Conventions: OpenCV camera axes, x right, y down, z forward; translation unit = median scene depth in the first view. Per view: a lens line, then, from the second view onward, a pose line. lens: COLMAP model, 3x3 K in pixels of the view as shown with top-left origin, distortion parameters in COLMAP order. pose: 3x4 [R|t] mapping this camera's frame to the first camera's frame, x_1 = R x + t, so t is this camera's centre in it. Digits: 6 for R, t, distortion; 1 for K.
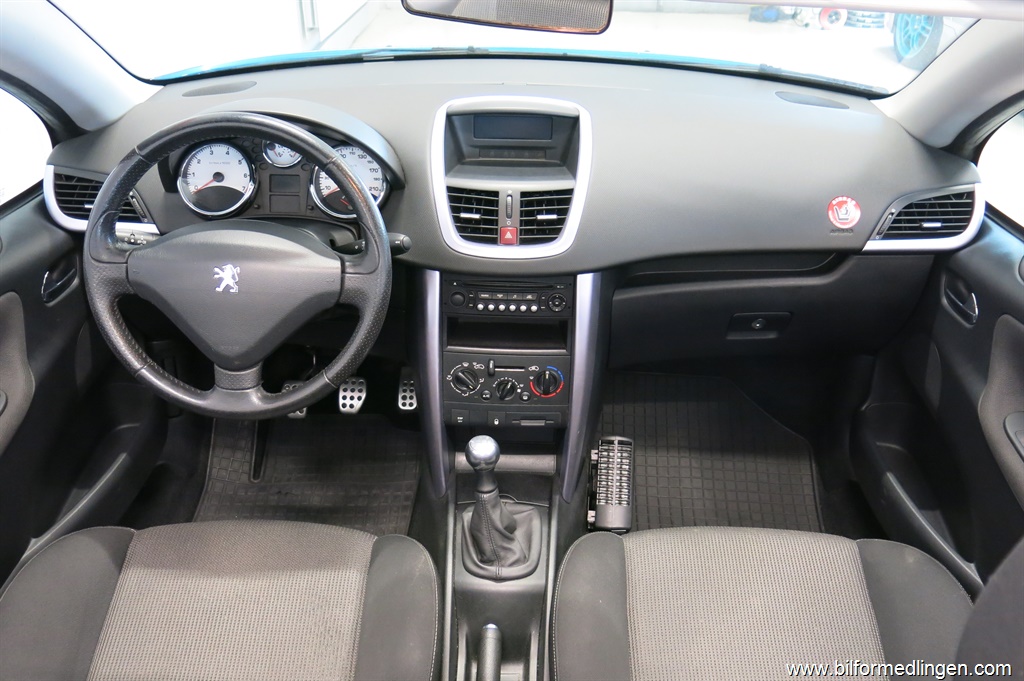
lens RADIAL K [[860.4, 0, 512.6], [0, 860.4, 344.3], [0, 0, 1]] dist [-0.013336, -0.011266]
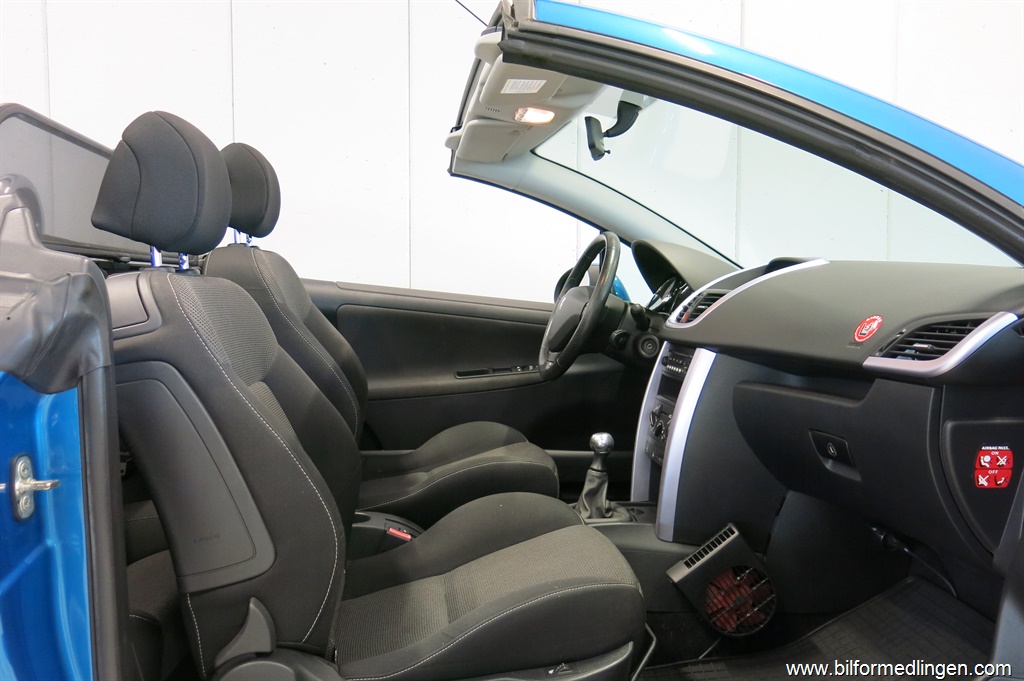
lens RADIAL K [[860.4, 0, 512.0], [0, 860.4, 339.8], [0, 0, 1]] dist [-0.013336, -0.011266]
pose [[0.148868, 0.049158, -0.987634, 1.338200], [-0.517468, 0.854968, -0.035445, 0.103630], [0.842654, 0.516346, 0.152715, 0.539265]]
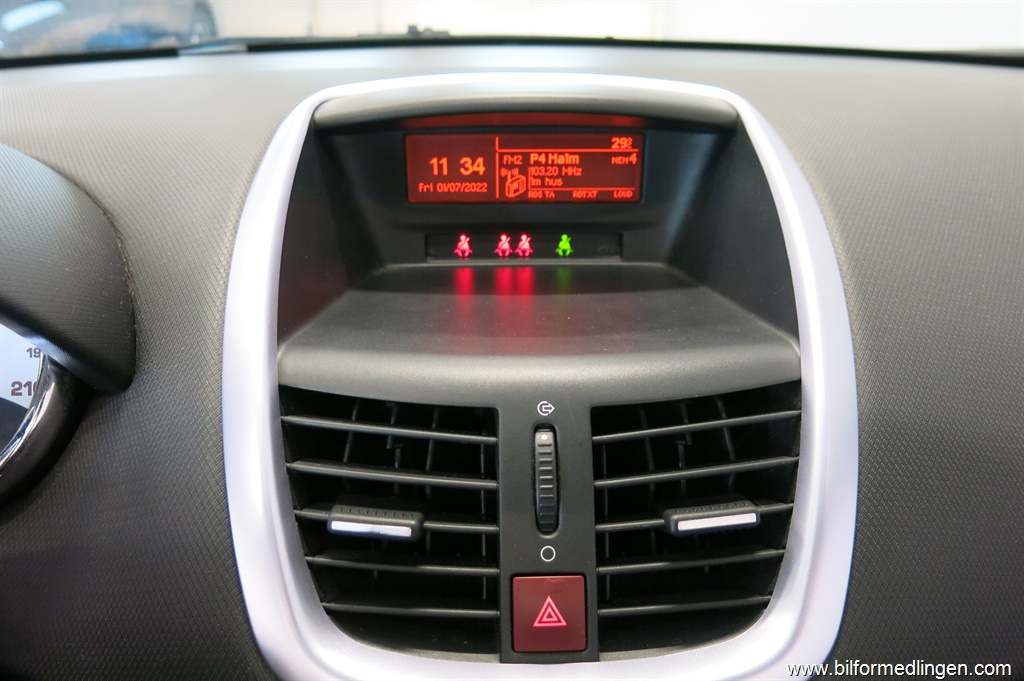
lens RADIAL K [[860.4, 0, 509.4], [0, 860.4, 345.3], [0, 0, 1]] dist [-0.013336, -0.011266]
pose [[0.999131, -0.032417, 0.026185, -0.017608], [0.034927, 0.994182, -0.101891, -0.166960], [-0.022730, 0.102718, 0.994451, 0.752164]]
